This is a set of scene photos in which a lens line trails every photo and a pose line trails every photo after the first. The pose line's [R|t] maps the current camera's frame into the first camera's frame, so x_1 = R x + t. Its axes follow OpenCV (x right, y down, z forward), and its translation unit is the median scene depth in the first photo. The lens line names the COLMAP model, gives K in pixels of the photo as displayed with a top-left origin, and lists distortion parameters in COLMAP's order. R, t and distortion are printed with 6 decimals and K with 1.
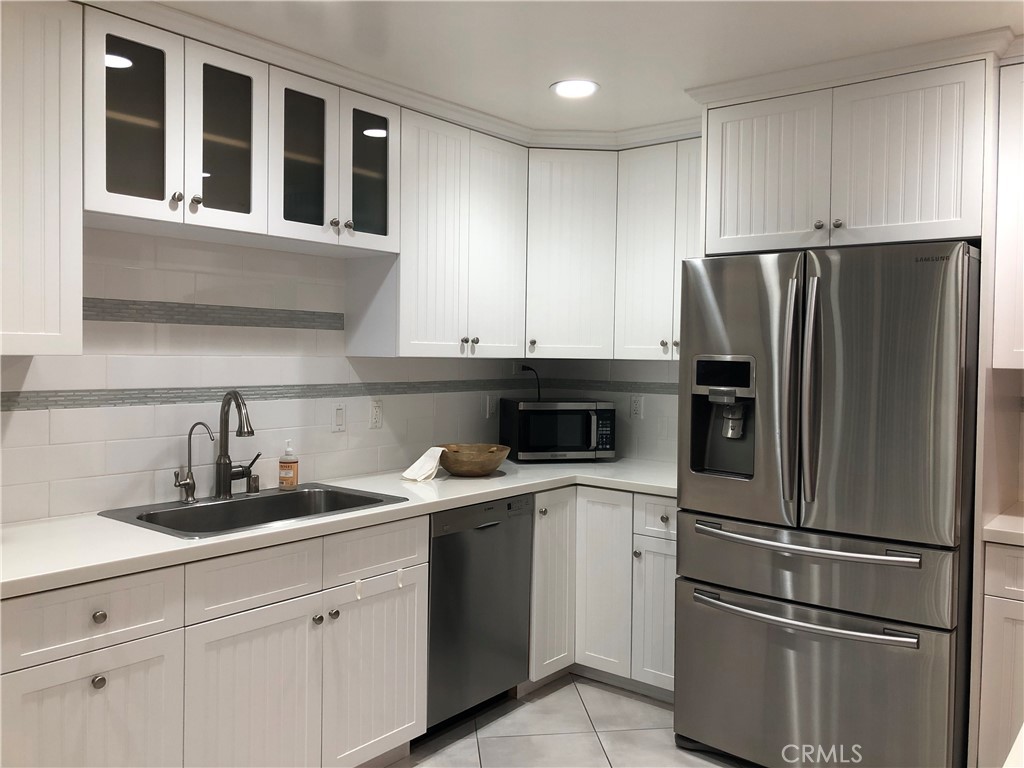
lens RADIAL K [[835.8, 0, 514.0], [0, 835.8, 371.5], [0, 0, 1]] dist [0.006298, -0.014664]
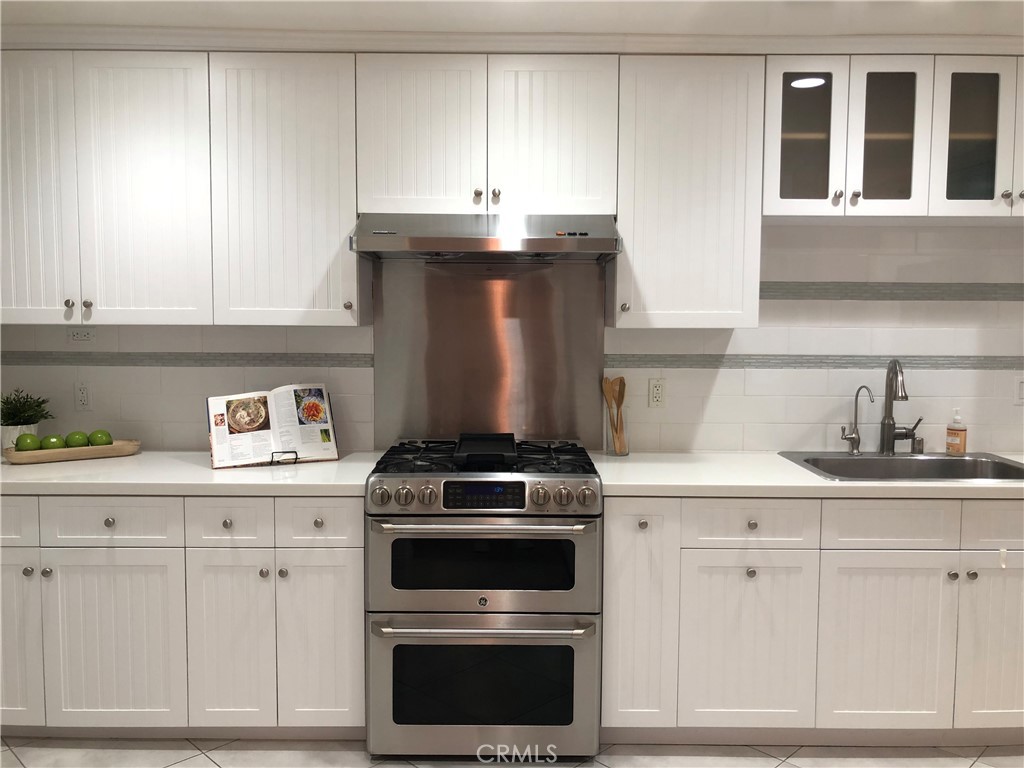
lens RADIAL K [[835.8, 0, 514.0], [0, 835.8, 371.5], [0, 0, 1]] dist [0.006298, -0.014664]
pose [[0.628066, 0.044616, -0.776880, 0.206242], [-0.013456, 0.998828, 0.046484, -0.005622], [0.778043, -0.018741, 0.627931, -0.092209]]
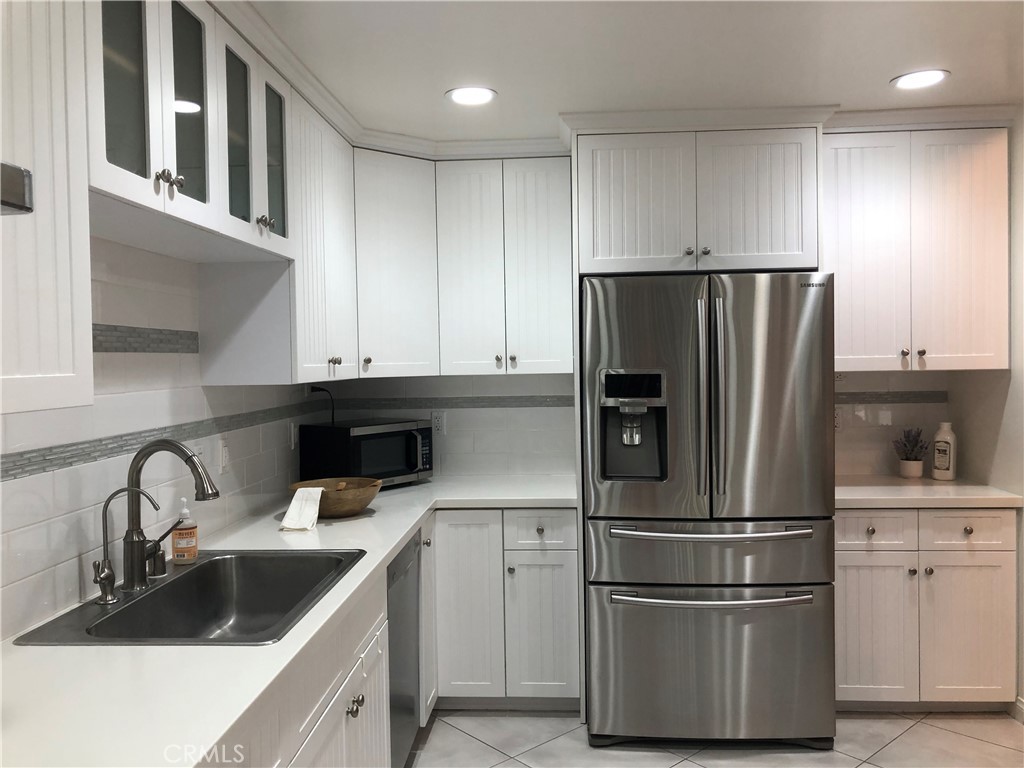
lens RADIAL K [[831.9, 0, 512.4], [0, 831.9, 372.8], [0, 0, 1]] dist [0.077078, -0.282008]
pose [[0.816977, -0.038654, 0.575374, -0.494041], [0.042472, 0.999074, 0.006813, -0.028263], [-0.575105, 0.018871, 0.817862, 0.213867]]
